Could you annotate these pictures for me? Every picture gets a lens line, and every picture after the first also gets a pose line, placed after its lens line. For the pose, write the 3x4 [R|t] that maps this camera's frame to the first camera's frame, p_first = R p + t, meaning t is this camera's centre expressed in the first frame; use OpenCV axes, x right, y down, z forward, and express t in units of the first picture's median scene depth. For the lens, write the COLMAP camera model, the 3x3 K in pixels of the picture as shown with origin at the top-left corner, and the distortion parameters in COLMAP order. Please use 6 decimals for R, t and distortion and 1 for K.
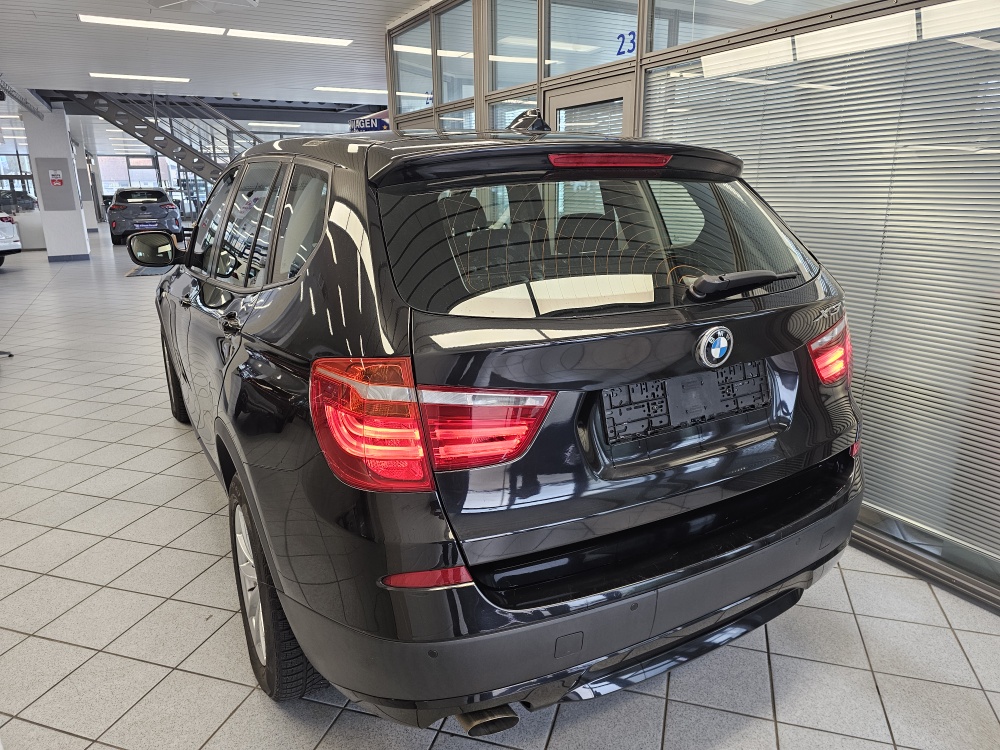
lens RADIAL K [[681.2, 0, 504.4], [0, 681.2, 370.2], [0, 0, 1]] dist [0.067202, -0.086717]
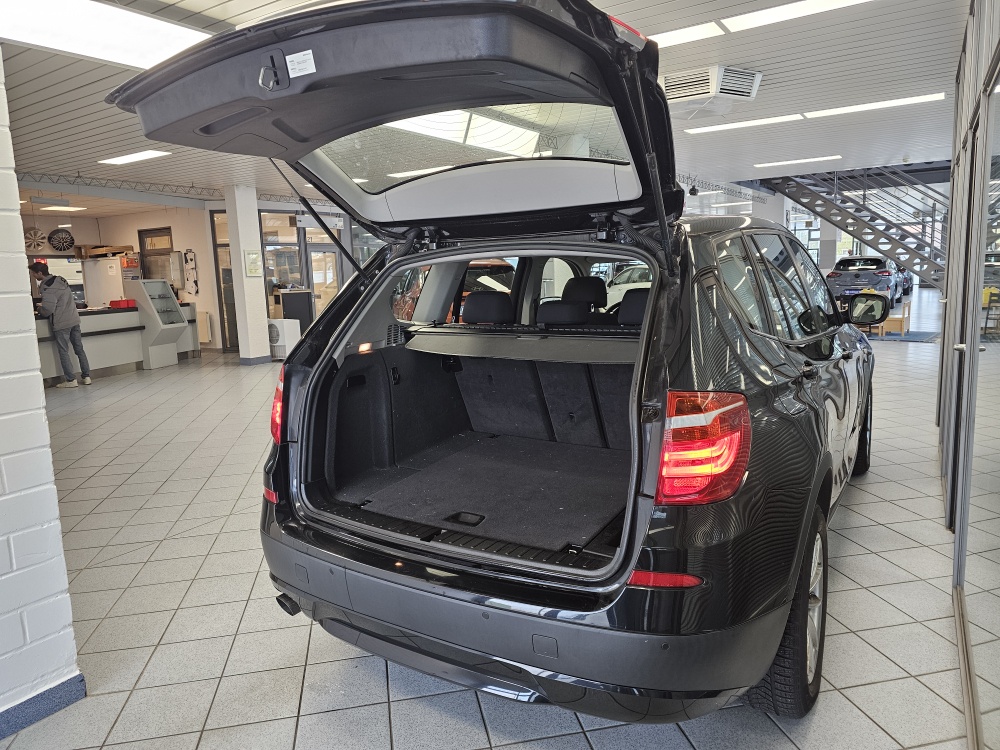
lens RADIAL K [[681.6, 0, 495.0], [0, 681.6, 373.0], [0, 0, 1]] dist [0.063943, -0.073947]
pose [[0.480676, 0.118573, -0.868845, 0.171752], [-0.195897, 0.980295, 0.025406, -0.013215], [0.854737, 0.157992, 0.494432, 0.054871]]
